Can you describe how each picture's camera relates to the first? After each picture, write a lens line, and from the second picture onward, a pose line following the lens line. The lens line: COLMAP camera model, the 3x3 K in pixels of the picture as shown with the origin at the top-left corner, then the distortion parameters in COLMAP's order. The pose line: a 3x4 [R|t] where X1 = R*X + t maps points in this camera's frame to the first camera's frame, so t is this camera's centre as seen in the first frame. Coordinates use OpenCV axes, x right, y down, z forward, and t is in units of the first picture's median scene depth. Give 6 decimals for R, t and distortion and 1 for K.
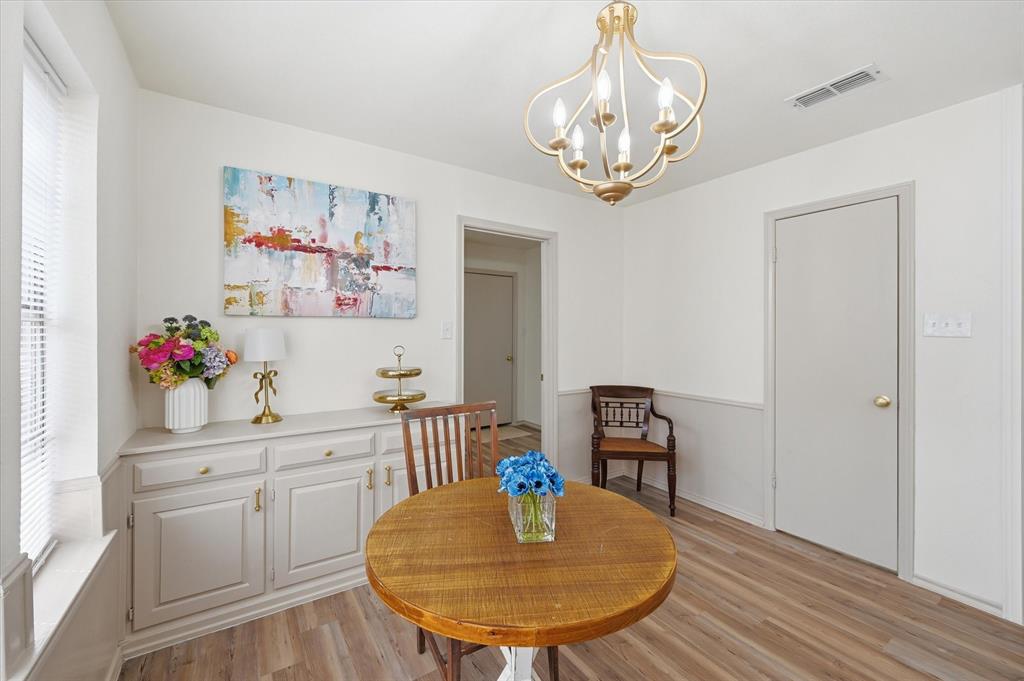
lens RADIAL K [[422.0, 0, 512.9], [0, 422.0, 330.2], [0, 0, 1]] dist [-0.001535, -0.000063]
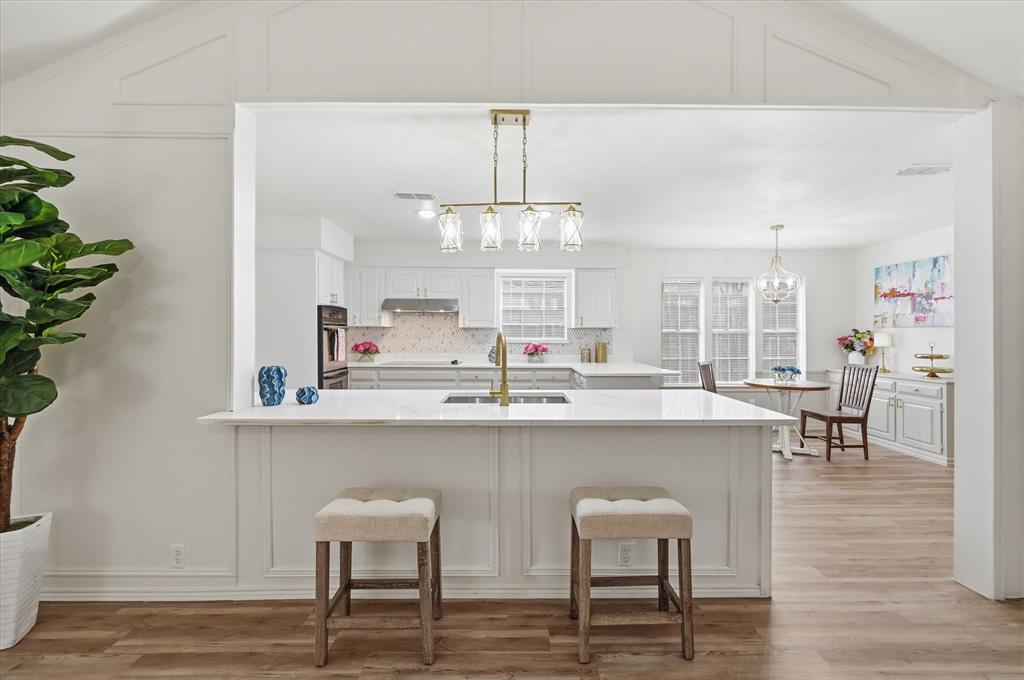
lens RADIAL K [[407.7, 0, 509.5], [0, 407.7, 332.2], [0, 0, 1]] dist [-0.002162, -0.000332]
pose [[-0.548247, -0.008071, -0.836278, 2.223488], [-0.003324, 0.999967, -0.007472, 0.014672], [0.836310, -0.001316, -0.548255, 0.450765]]
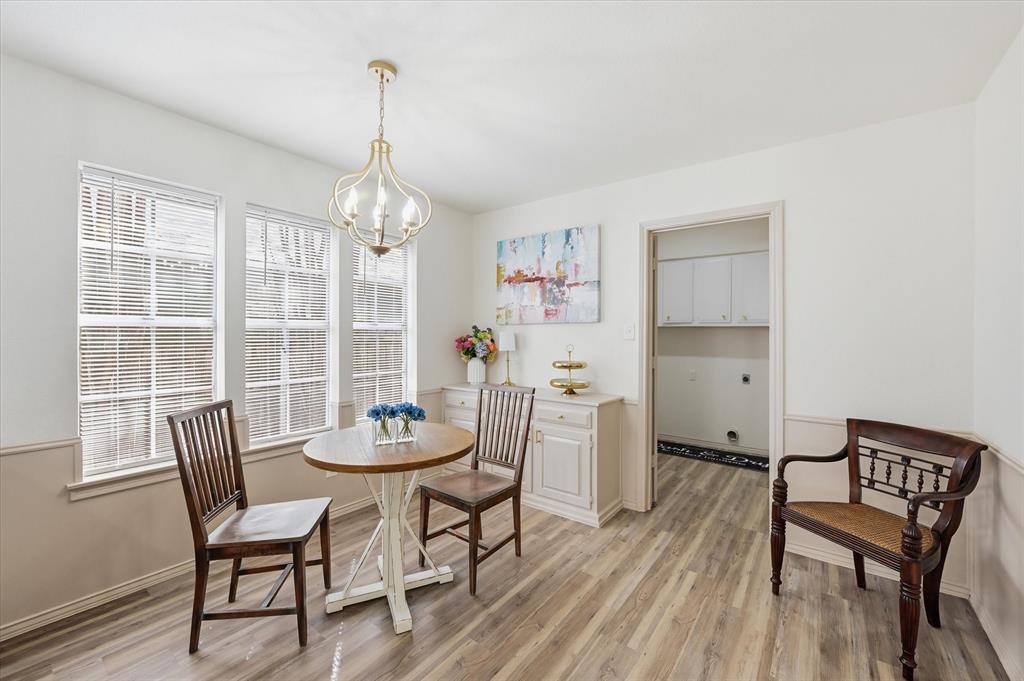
lens RADIAL K [[407.7, 0, 509.5], [0, 407.7, 332.7], [0, 0, 1]] dist [-0.002162, -0.000332]
pose [[0.316440, -0.007087, -0.948586, 0.866677], [-0.003005, 0.999960, -0.008473, 0.012605], [0.948608, 0.005532, 0.316406, 0.441172]]
